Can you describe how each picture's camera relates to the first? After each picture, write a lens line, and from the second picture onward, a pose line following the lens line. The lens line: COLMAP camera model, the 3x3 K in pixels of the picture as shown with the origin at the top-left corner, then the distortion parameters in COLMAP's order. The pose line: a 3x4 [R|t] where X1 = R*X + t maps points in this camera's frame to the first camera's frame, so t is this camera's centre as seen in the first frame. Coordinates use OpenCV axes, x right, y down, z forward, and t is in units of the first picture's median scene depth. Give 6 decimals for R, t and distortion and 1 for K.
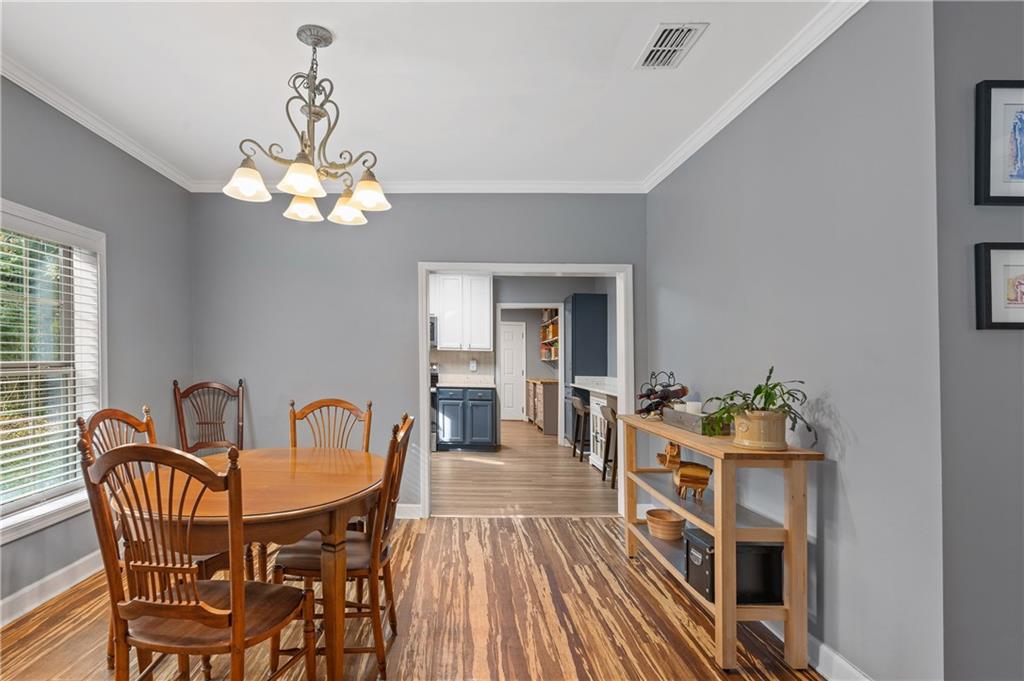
lens RADIAL K [[552.9, 0, 460.3], [0, 552.9, 345.0], [0, 0, 1]] dist [-0.003942, -0.000238]
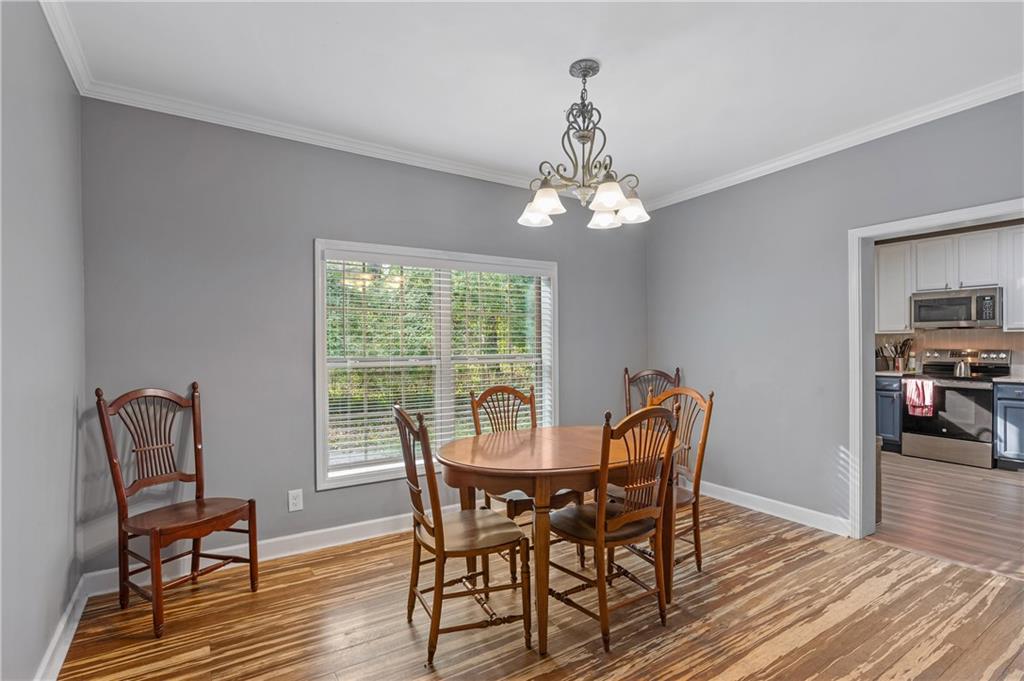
lens RADIAL K [[499.9, 0, 515.9], [0, 499.9, 346.6], [0, 0, 1]] dist [-0.010219, -0.000813]
pose [[0.538581, -0.022123, -0.842283, 0.292982], [0.038477, 0.999258, -0.001642, 0.007858], [0.841695, -0.031525, 0.539033, 0.177337]]
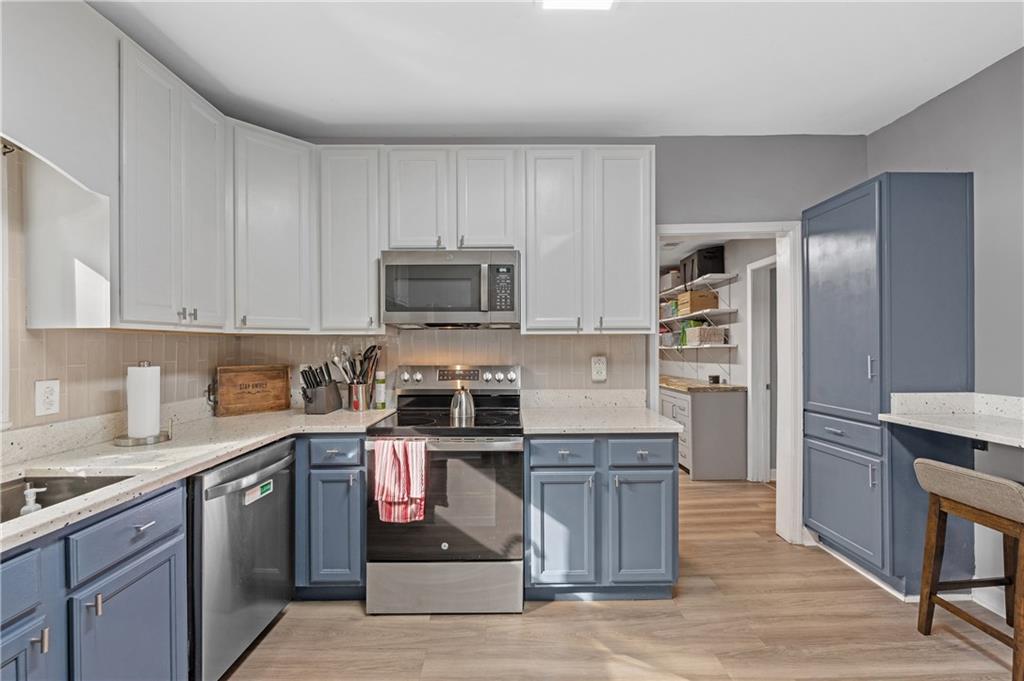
lens RADIAL K [[426.4, 0, 514.8], [0, 426.4, 345.5], [0, 0, 1]] dist [-0.002292, 0.000115]
pose [[0.999491, -0.028444, 0.014445, -0.084104], [0.028093, 0.999319, 0.023938, 0.016367], [-0.015116, -0.023520, 0.999609, 1.216010]]
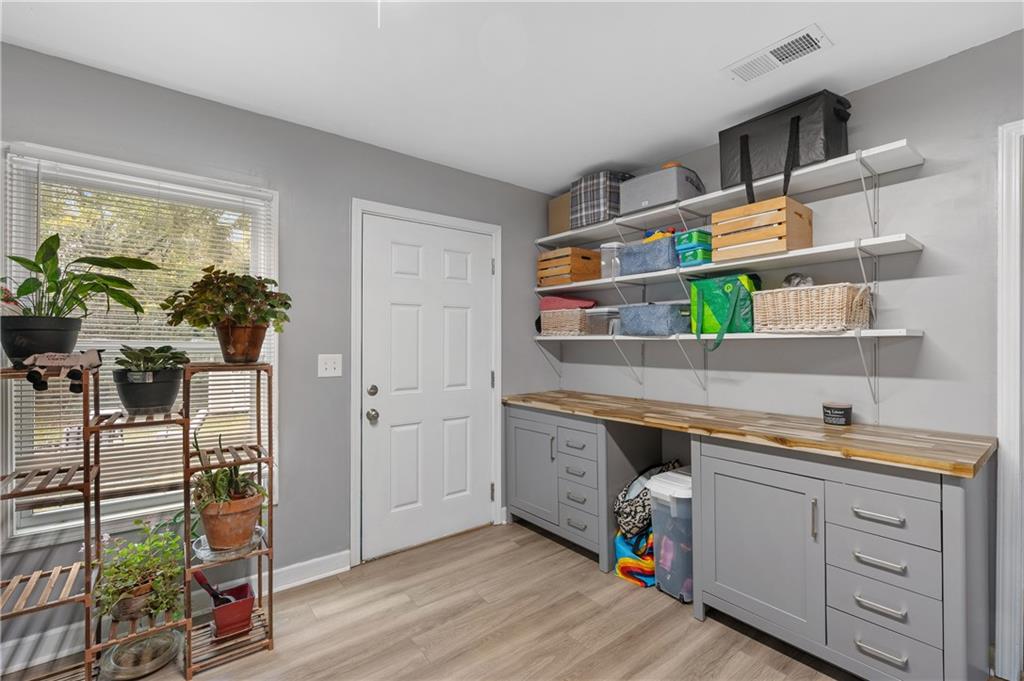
lens RADIAL K [[457.0, 0, 518.3], [0, 457.0, 336.9], [0, 0, 1]] dist [-0.013021, -0.000020]
pose [[0.792089, -0.003212, 0.610397, -0.113845], [-0.015455, 0.999560, 0.025315, 0.052825], [-0.610210, -0.029486, 0.791691, 2.090304]]
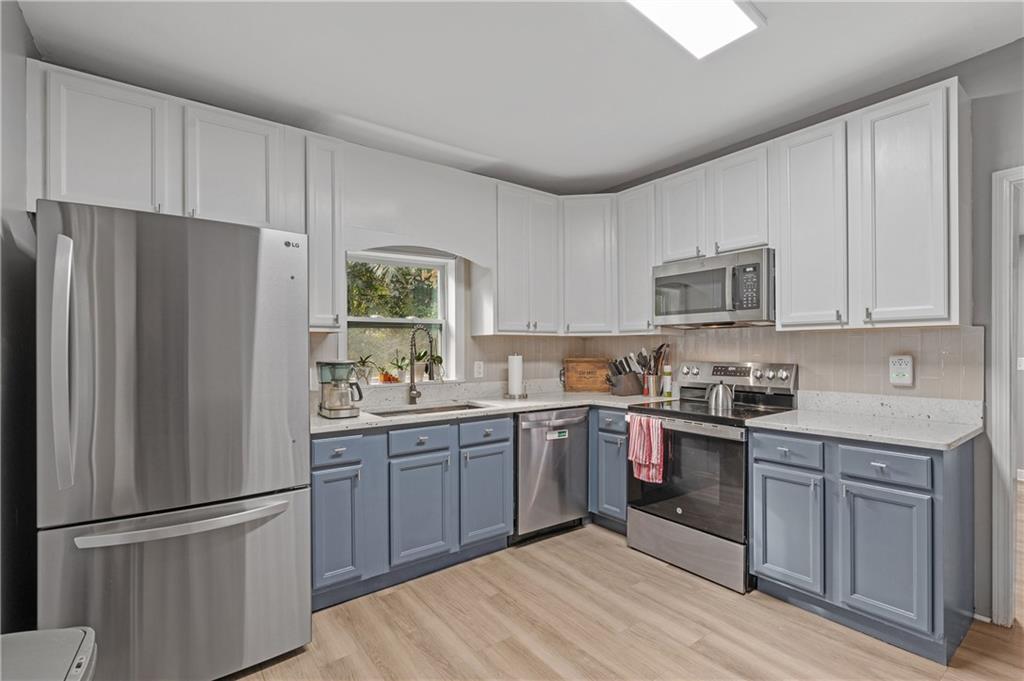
lens RADIAL K [[480.3, 0, 516.6], [0, 480.3, 348.5], [0, 0, 1]] dist [-0.001260, -0.000172]
pose [[0.601944, -0.027894, -0.798051, 0.221251], [0.036983, 0.999291, -0.007033, 0.029793], [0.797682, -0.025281, 0.602549, 1.135475]]
